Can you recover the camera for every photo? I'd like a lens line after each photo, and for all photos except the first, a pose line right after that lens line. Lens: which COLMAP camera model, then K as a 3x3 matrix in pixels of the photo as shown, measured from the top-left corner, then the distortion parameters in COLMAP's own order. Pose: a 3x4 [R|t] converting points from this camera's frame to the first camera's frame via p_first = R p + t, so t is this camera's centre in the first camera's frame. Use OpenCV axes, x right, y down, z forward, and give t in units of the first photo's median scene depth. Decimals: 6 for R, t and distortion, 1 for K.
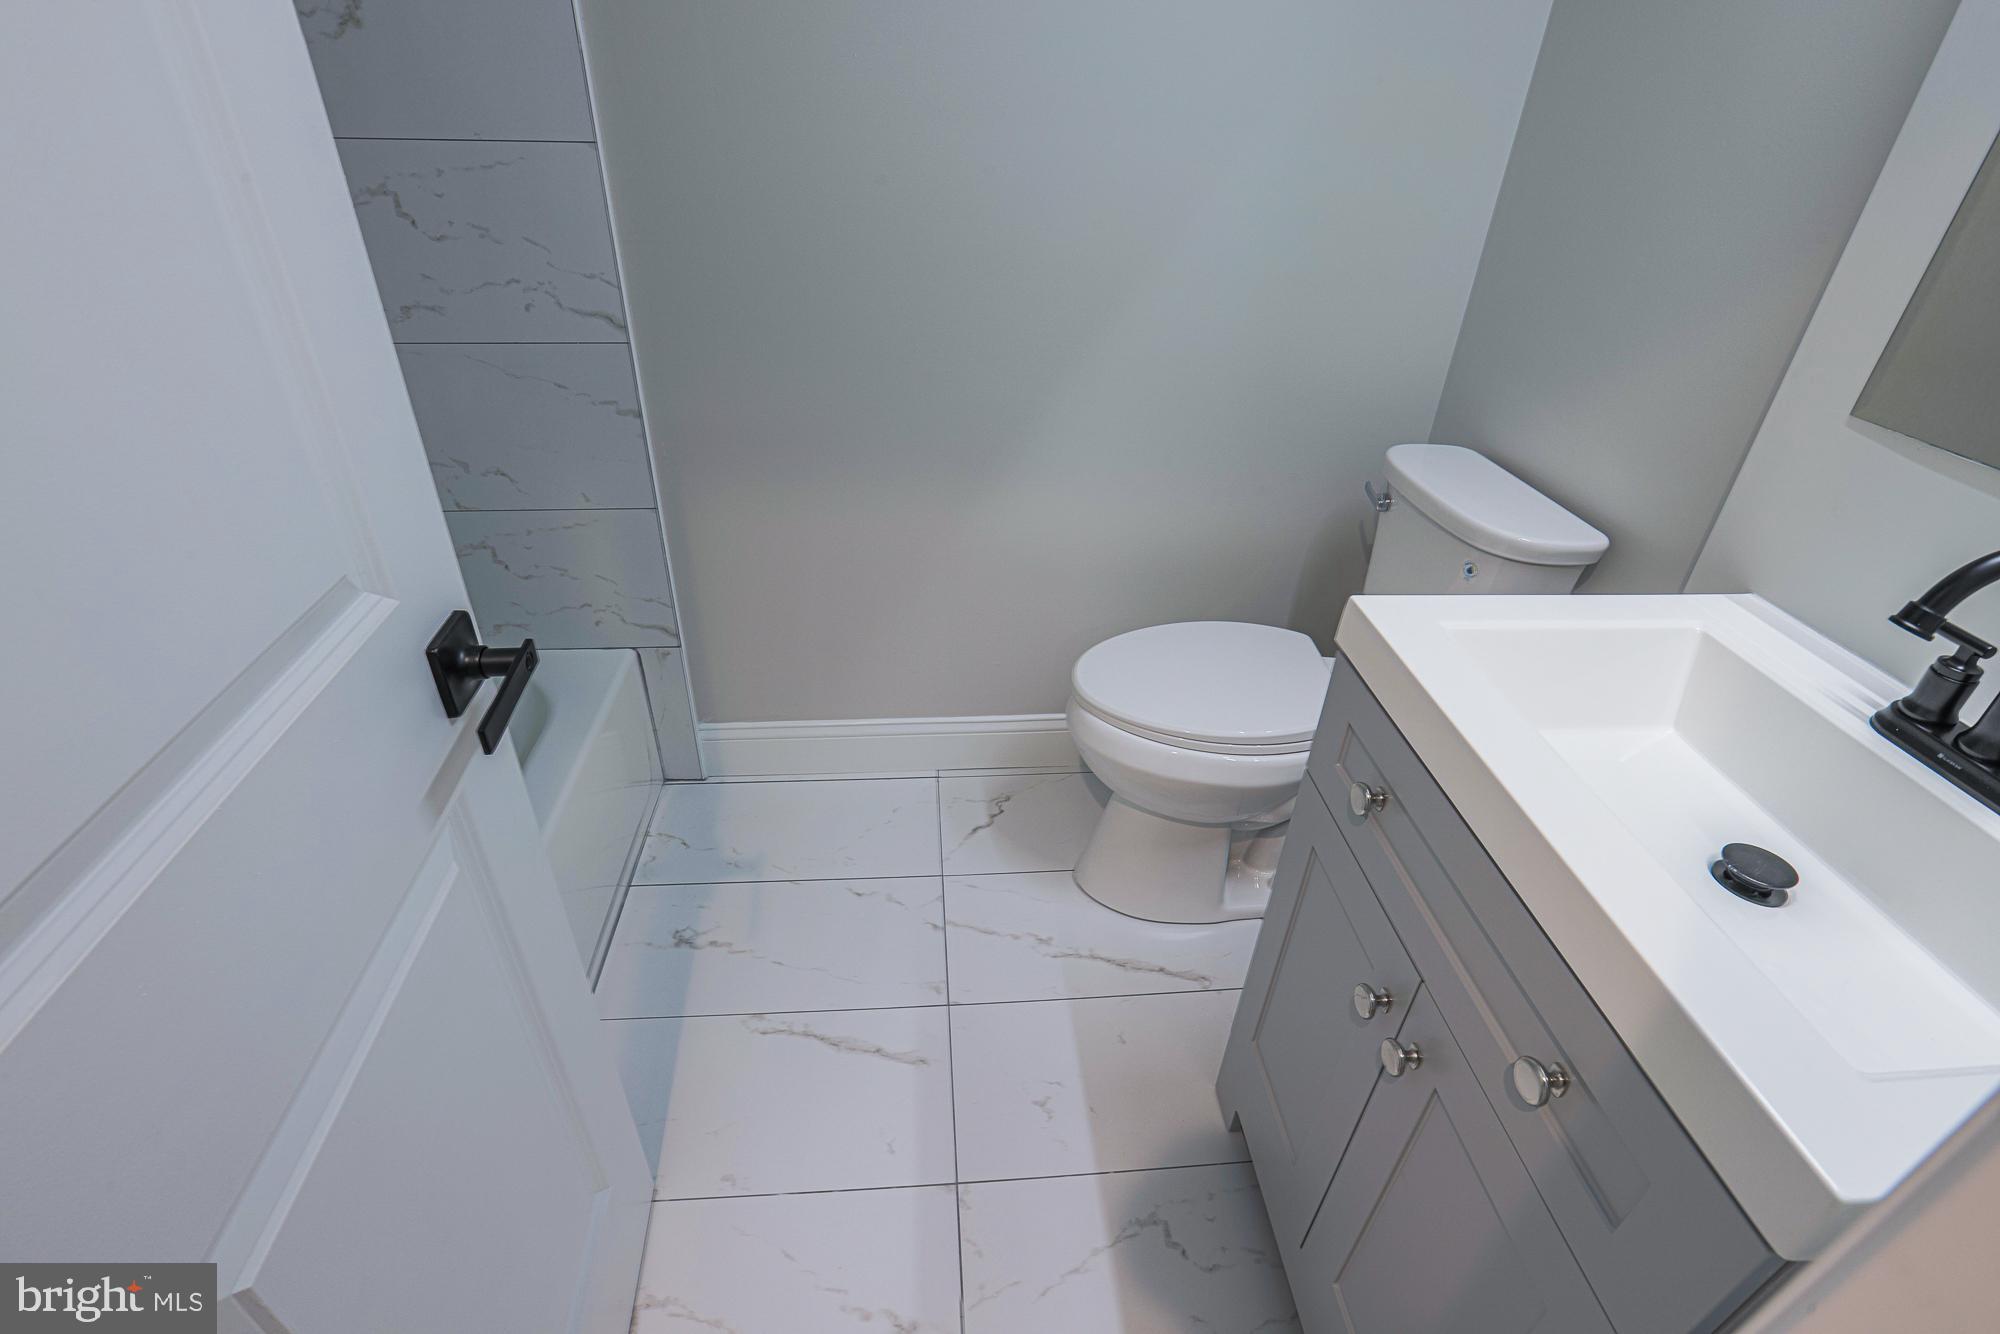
lens RADIAL K [[915.4, 0, 993.3], [0, 915.4, 662.0], [0, 0, 1]] dist [-0.045480, 0.006250]
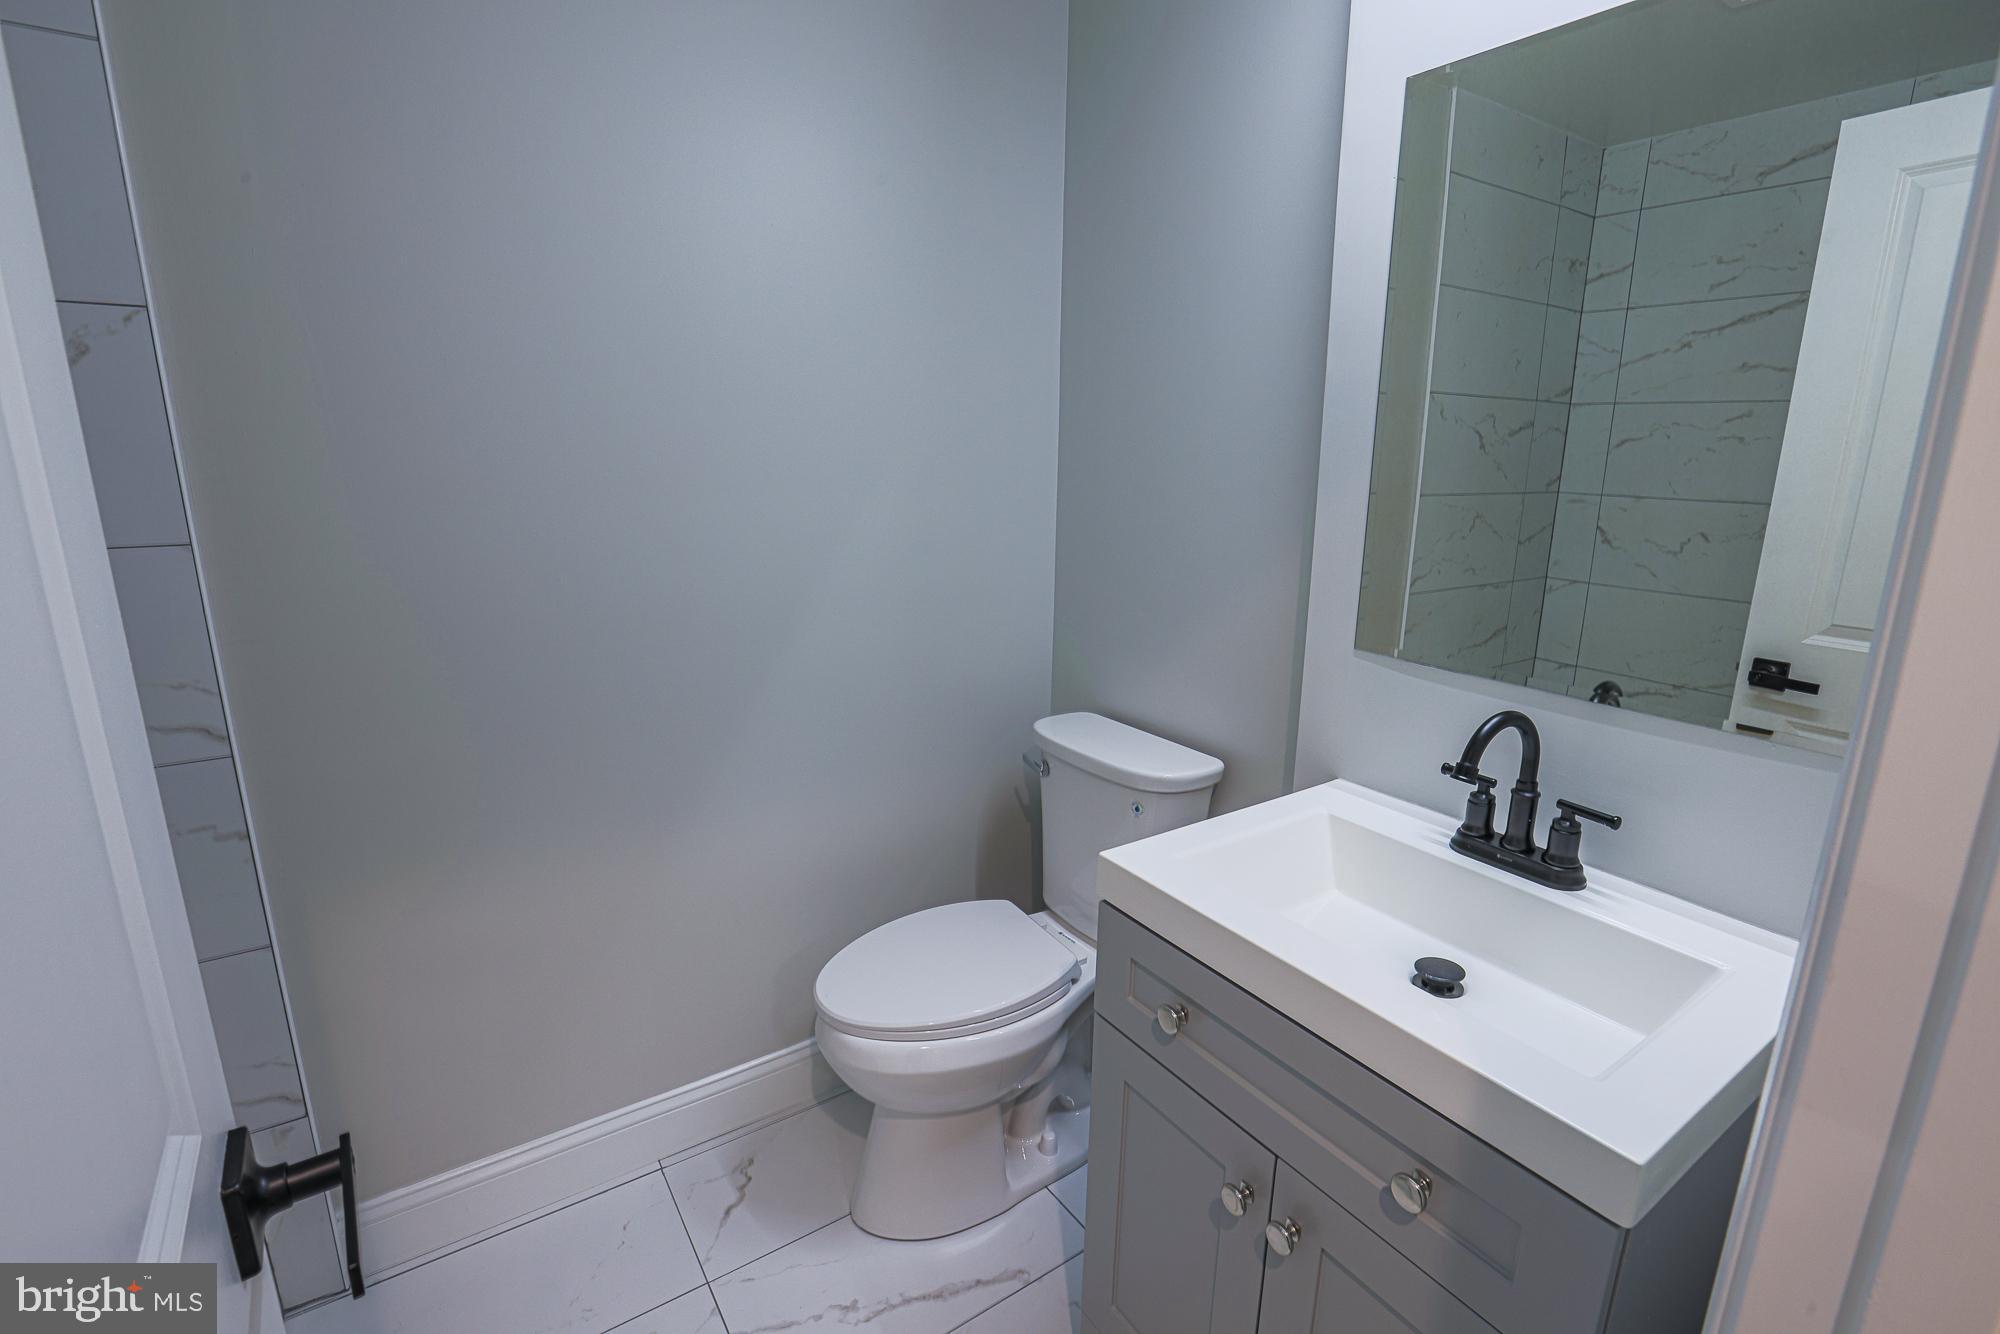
lens RADIAL K [[915.4, 0, 1009.3], [0, 915.4, 660.4], [0, 0, 1]] dist [-0.045480, 0.006250]
pose [[0.867423, -0.134907, 0.478933, -0.174409], [0.279483, 0.928456, -0.244659, -0.031901], [-0.411662, 0.346077, 0.843069, -0.034394]]
